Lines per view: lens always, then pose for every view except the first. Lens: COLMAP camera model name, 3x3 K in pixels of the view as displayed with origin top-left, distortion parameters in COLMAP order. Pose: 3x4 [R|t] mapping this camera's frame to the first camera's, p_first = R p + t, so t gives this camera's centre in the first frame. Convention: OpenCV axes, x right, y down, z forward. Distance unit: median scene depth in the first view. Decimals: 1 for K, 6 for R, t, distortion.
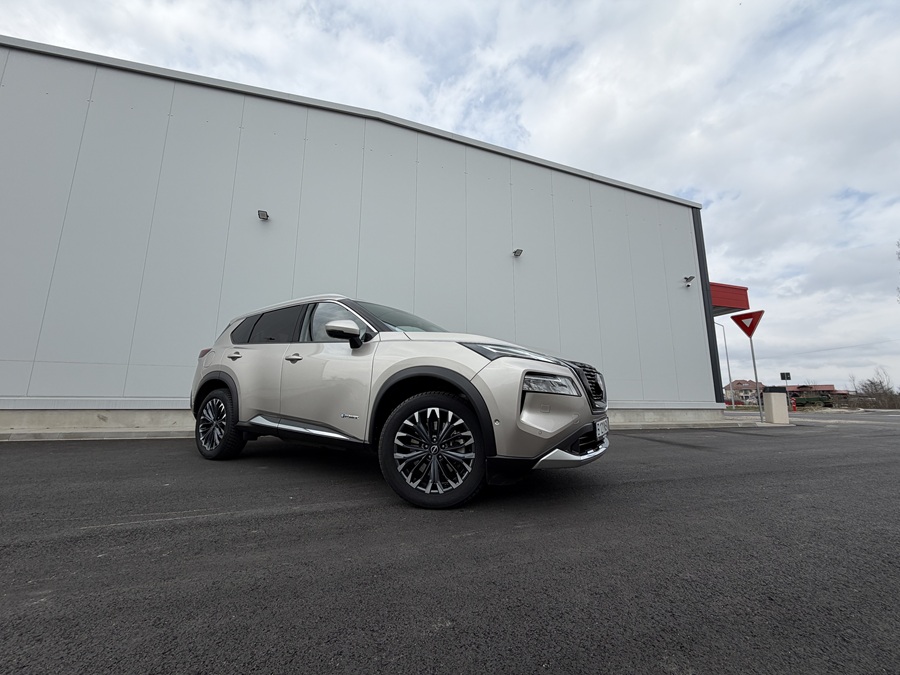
lens RADIAL K [[351.4, 0, 446.2], [0, 351.4, 333.7], [0, 0, 1]] dist [0.001431, -0.001006]
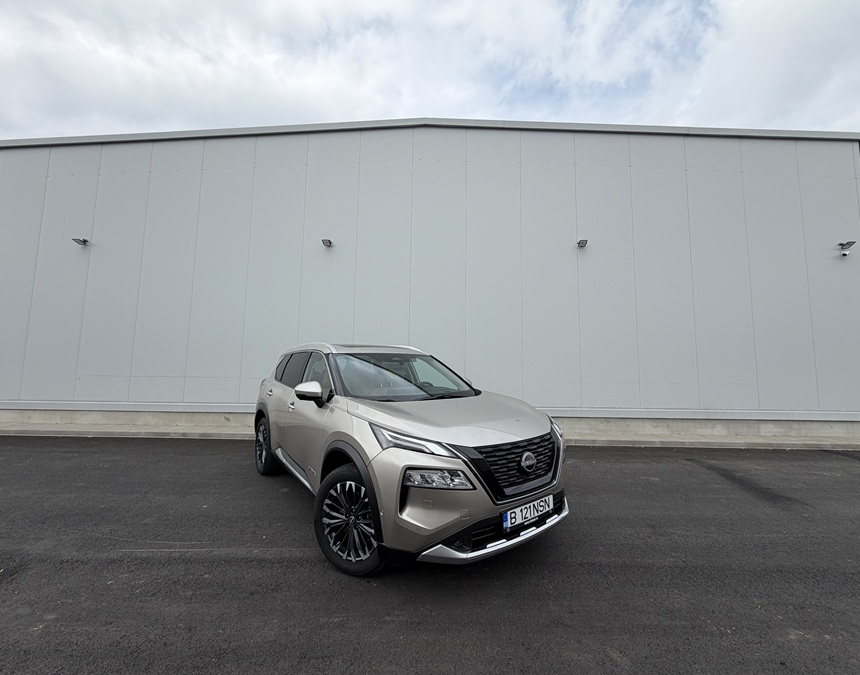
lens RADIAL K [[348.9, 0, 434.6], [0, 348.9, 339.2], [0, 0, 1]] dist [0.001665, -0.000378]
pose [[0.945608, -0.032674, -0.323664, 0.580434], [0.055494, 0.996562, 0.061527, -0.285555], [0.320541, -0.076142, 0.944169, 0.092615]]
